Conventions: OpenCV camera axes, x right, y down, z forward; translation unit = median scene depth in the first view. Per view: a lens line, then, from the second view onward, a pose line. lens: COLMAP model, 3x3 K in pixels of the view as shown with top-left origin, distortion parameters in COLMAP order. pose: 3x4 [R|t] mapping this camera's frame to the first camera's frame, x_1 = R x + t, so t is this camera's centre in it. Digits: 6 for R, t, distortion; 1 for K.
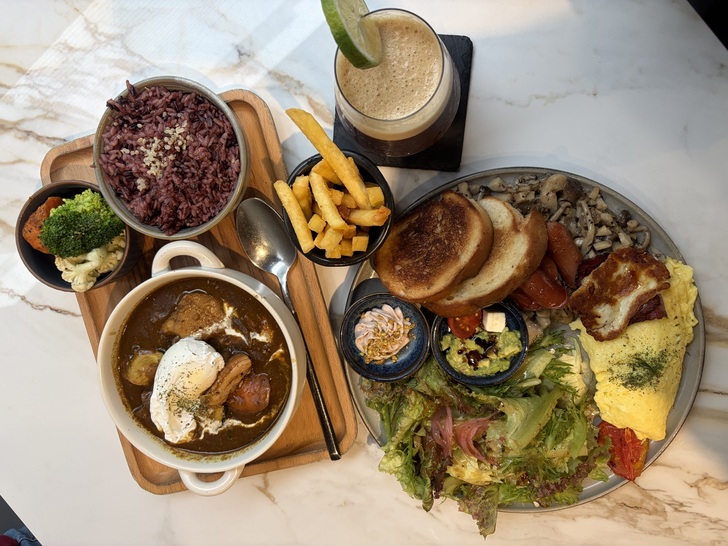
lens RADIAL K [[544.2, 0, 365.7], [0, 544.2, 269.7], [0, 0, 1]] dist [-0.015126, 0.001867]
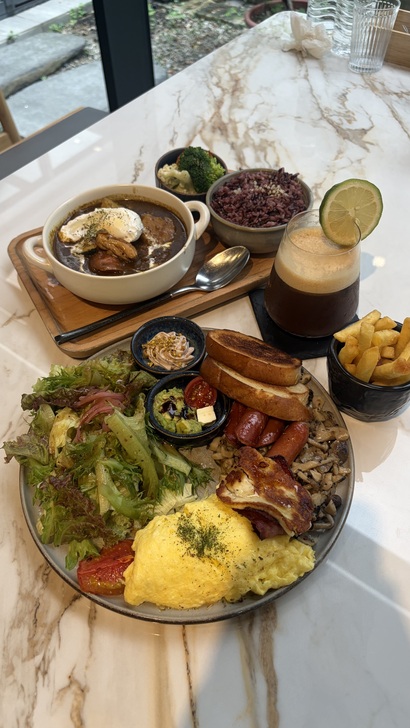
lens RADIAL K [[521.3, 0, 200.4], [0, 521.3, 363.2], [0, 0, 1]] dist [0.013247, 0.003704]
pose [[0.237292, 0.839048, -0.489582, 0.659304], [-0.964639, 0.143993, -0.220767, 0.324221], [-0.114738, 0.524656, 0.843547, 0.034225]]
